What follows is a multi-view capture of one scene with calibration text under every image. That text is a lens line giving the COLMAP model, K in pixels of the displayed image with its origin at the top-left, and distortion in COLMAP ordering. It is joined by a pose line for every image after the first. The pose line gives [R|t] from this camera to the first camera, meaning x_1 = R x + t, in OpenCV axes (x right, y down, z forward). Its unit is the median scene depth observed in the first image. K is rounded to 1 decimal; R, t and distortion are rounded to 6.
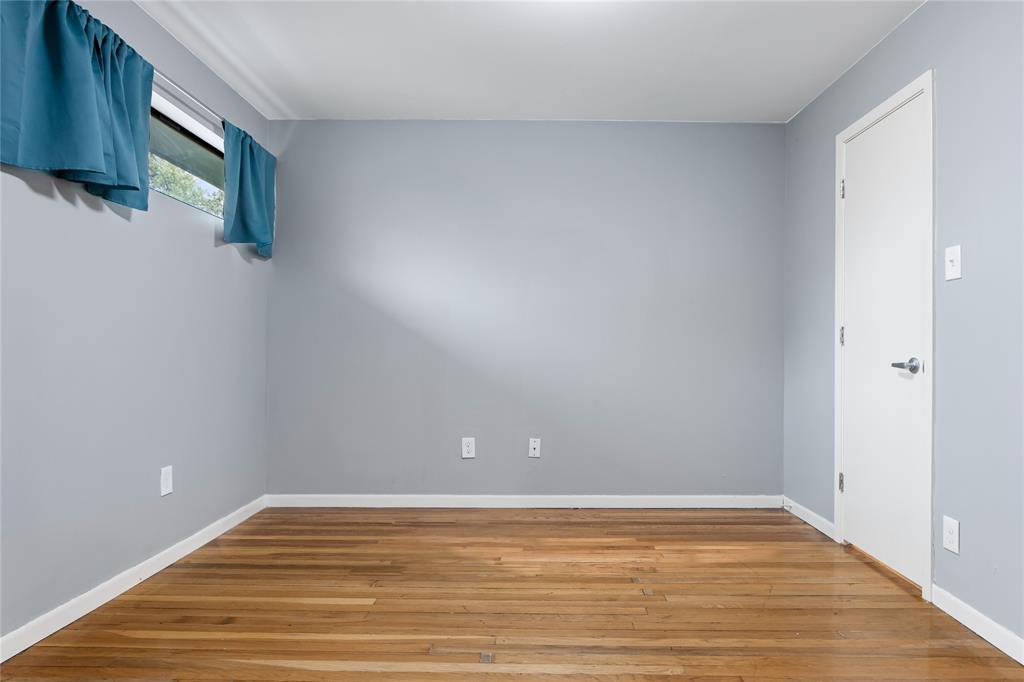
lens RADIAL K [[575.7, 0, 530.8], [0, 575.7, 350.1], [0, 0, 1]] dist [-0.004938, -0.000562]
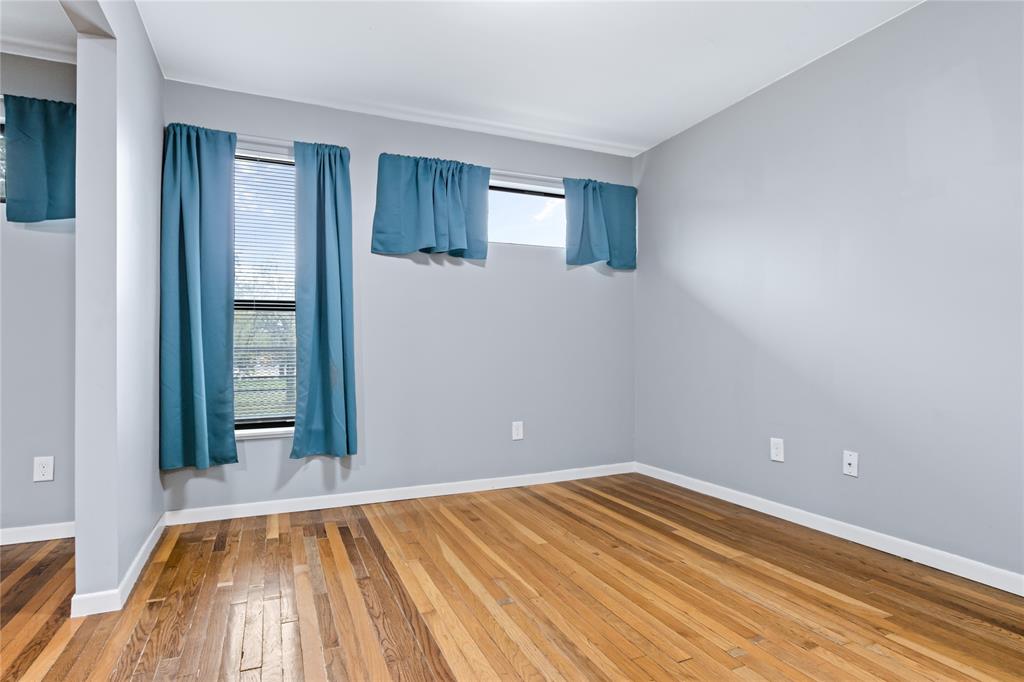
lens RADIAL K [[545.6, 0, 525.6], [0, 545.6, 343.8], [0, 0, 1]] dist [-0.002410, 0.000235]
pose [[0.411367, -0.020383, -0.911242, 0.754237], [0.013301, 0.999778, -0.016359, 0.022822], [0.911373, -0.005391, 0.411547, 0.455431]]
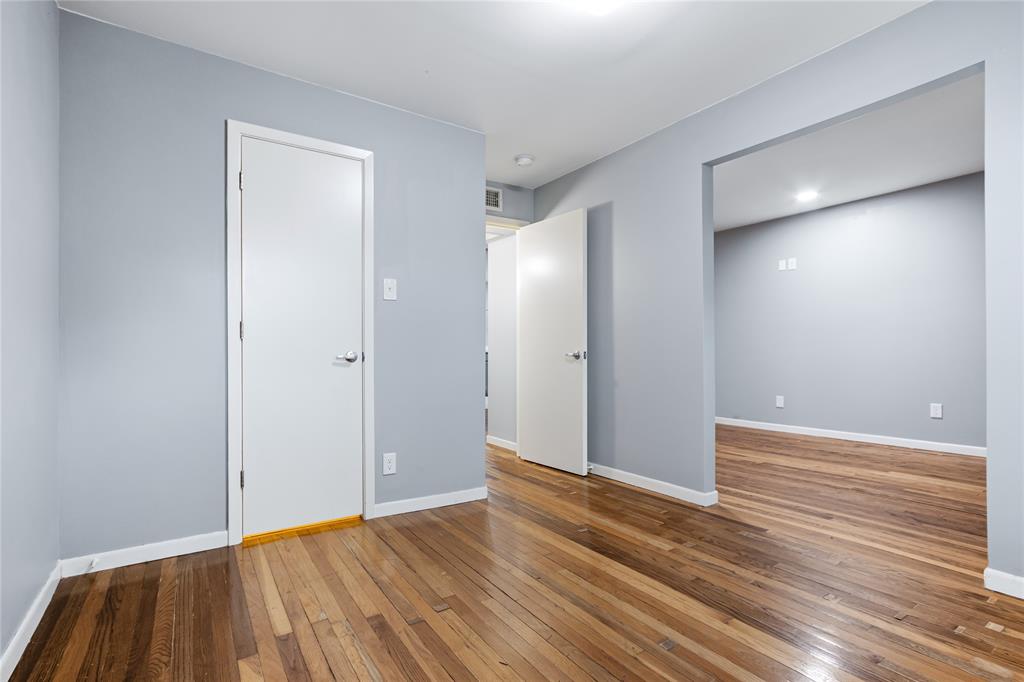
lens RADIAL K [[481.3, 0, 513.3], [0, 481.3, 348.1], [0, 0, 1]] dist [-0.001233, 0.000496]
pose [[-0.549330, -0.003240, 0.835599, -0.500927], [-0.000465, 0.999994, 0.003572, 0.003058], [-0.835605, 0.001574, -0.549328, 1.330169]]
